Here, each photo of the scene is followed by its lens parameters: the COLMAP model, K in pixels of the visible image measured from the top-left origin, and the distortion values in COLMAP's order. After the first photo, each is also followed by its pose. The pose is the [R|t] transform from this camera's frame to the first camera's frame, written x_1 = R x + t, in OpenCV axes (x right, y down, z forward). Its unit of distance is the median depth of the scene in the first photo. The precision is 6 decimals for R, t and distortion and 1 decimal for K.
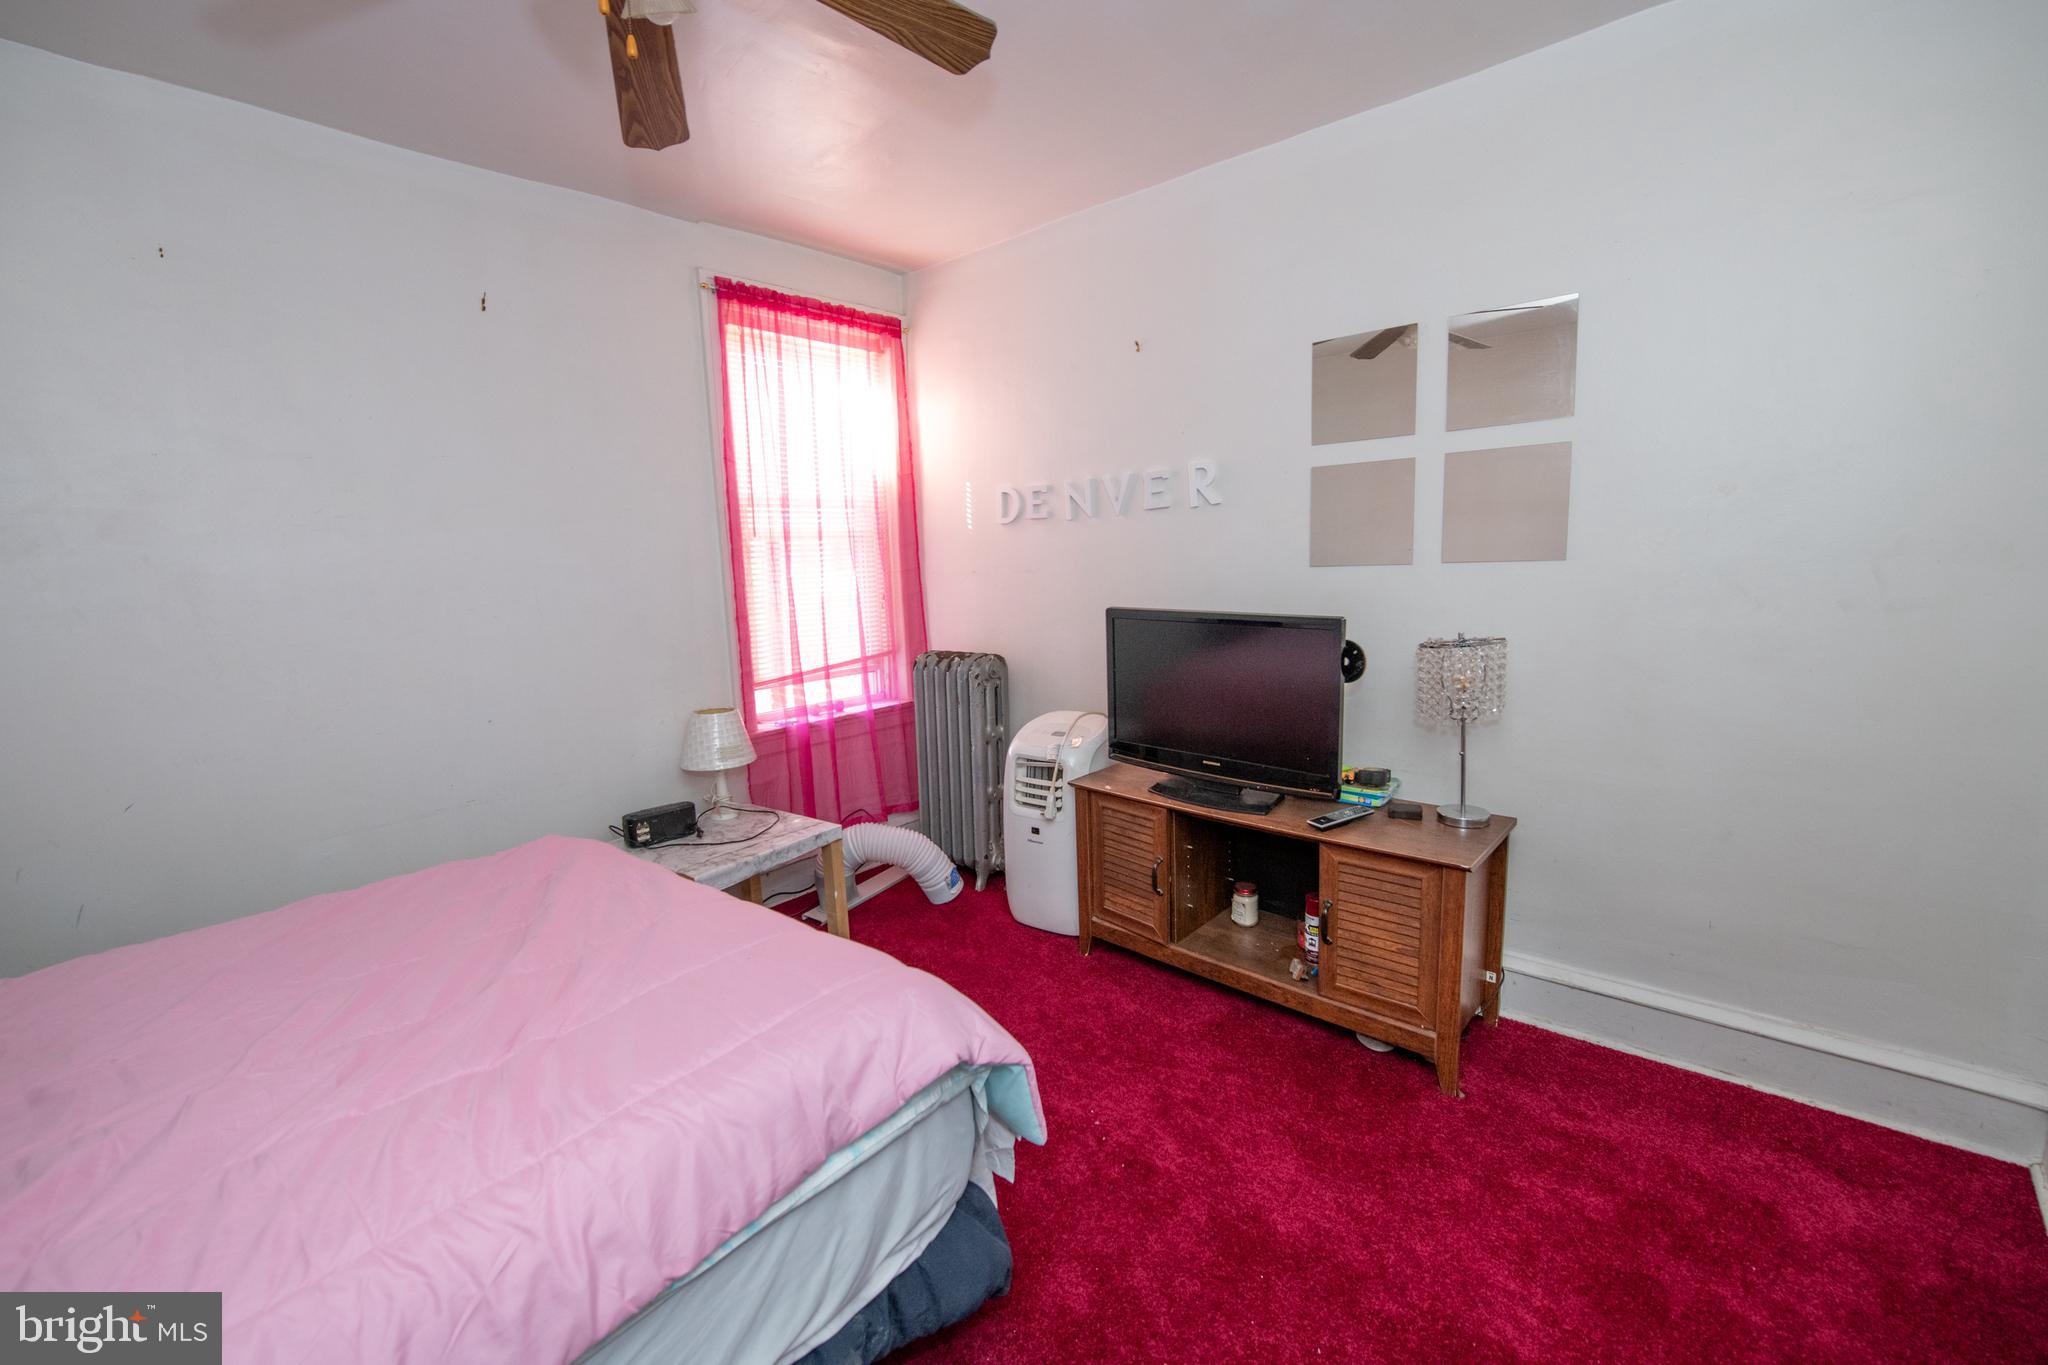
lens RADIAL K [[829.5, 0, 1027.5], [0, 829.5, 673.5], [0, 0, 1]] dist [-0.000132, -0.000058]
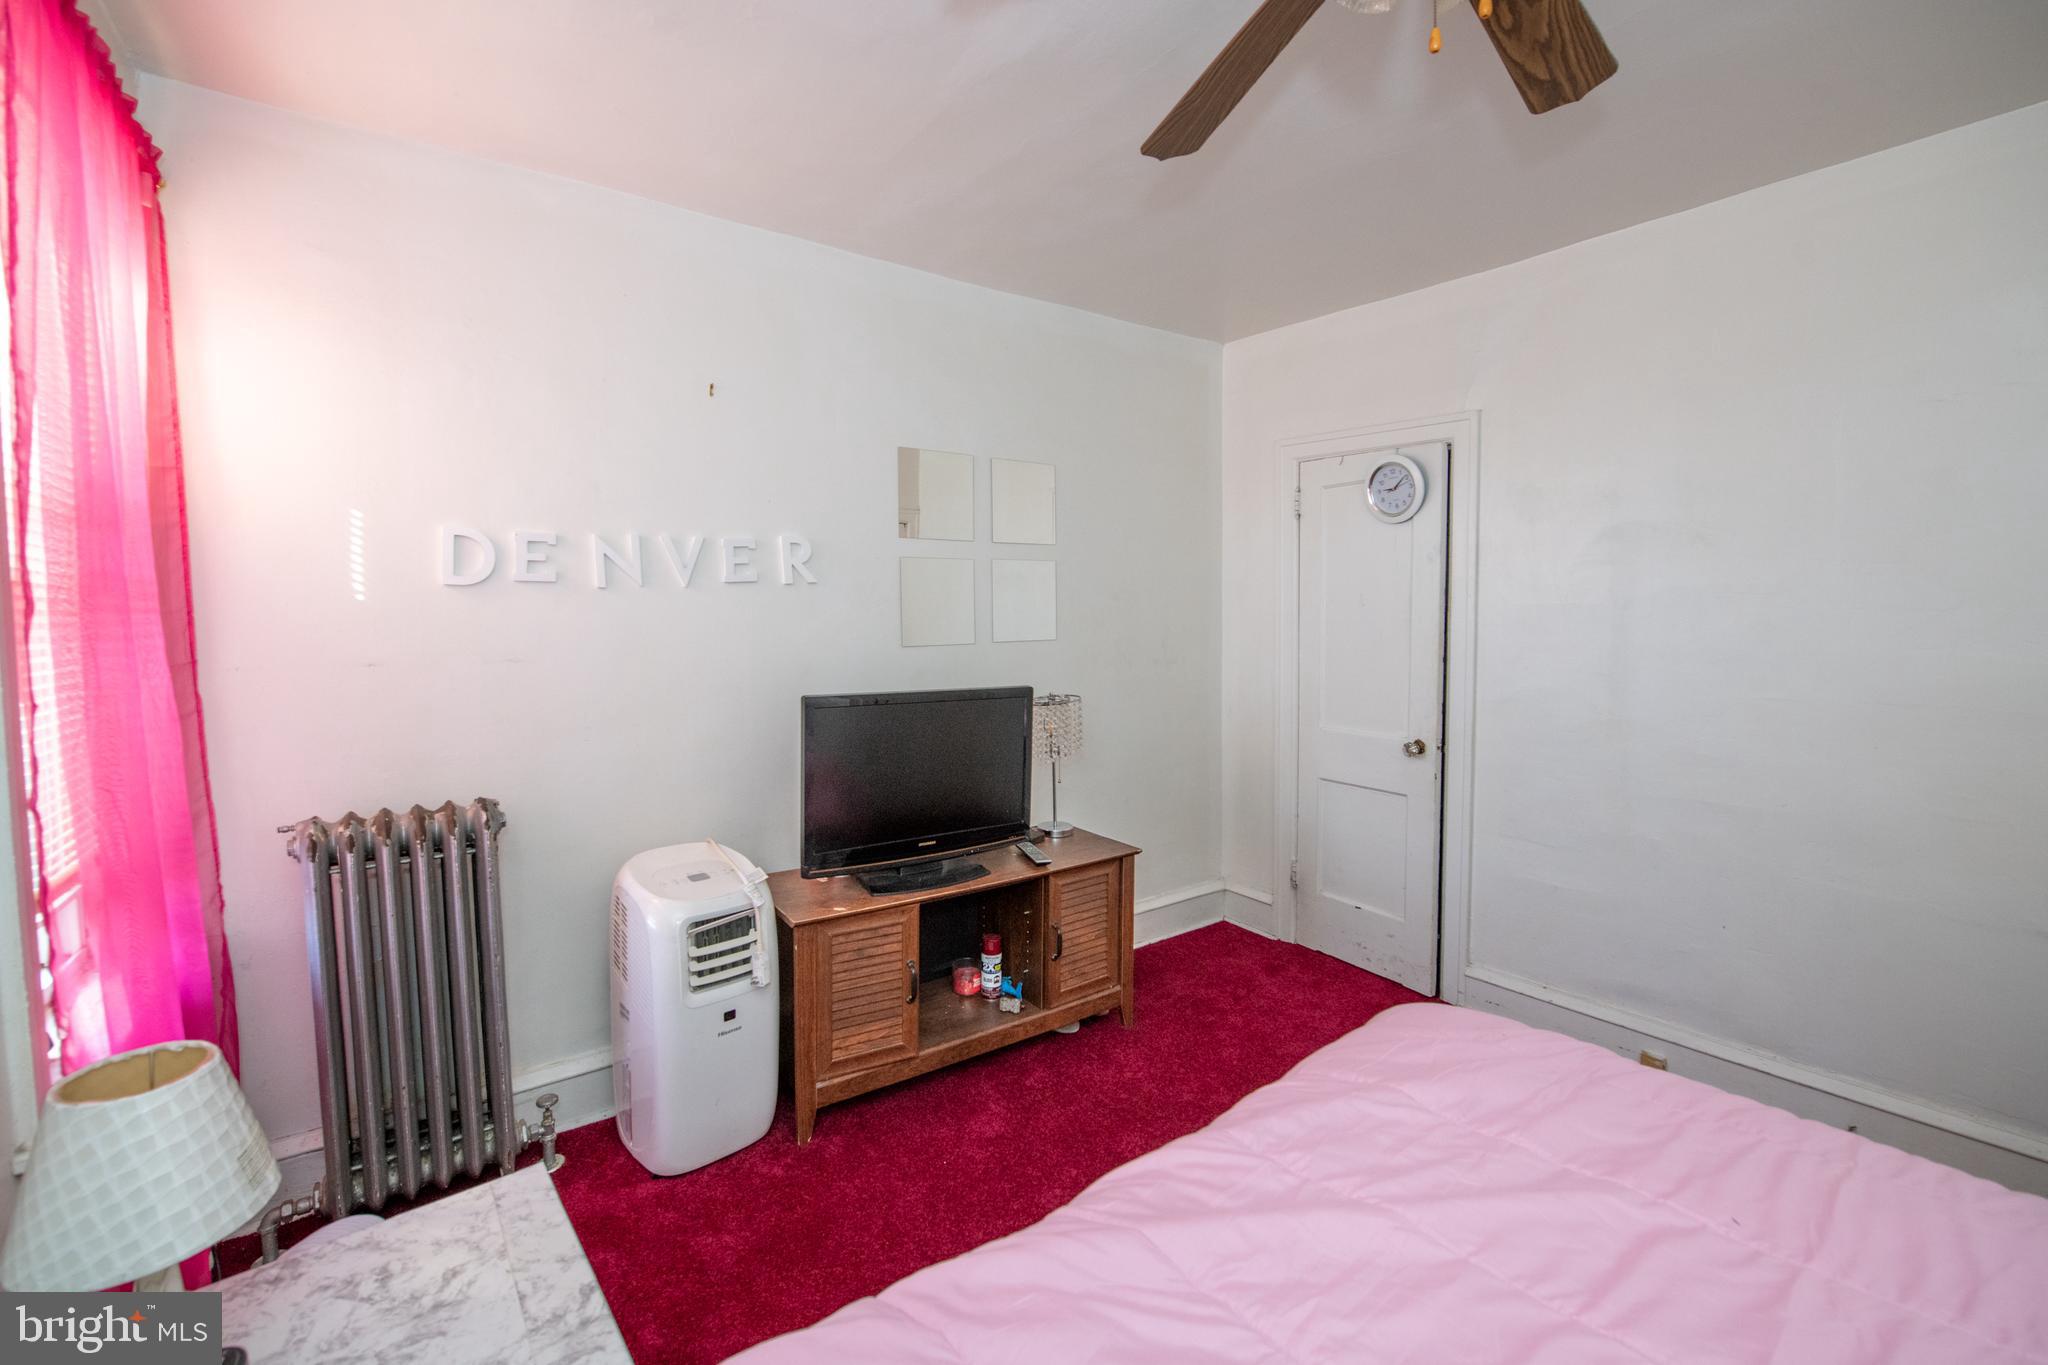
lens RADIAL K [[849.5, 0, 992.4], [0, 849.5, 678.7], [0, 0, 1]] dist [-0.016300, -0.000336]
pose [[0.251736, -0.031832, 0.967272, -0.675816], [0.148455, 0.988900, -0.006092, -0.063203], [-0.956342, 0.145130, 0.253668, 0.598800]]
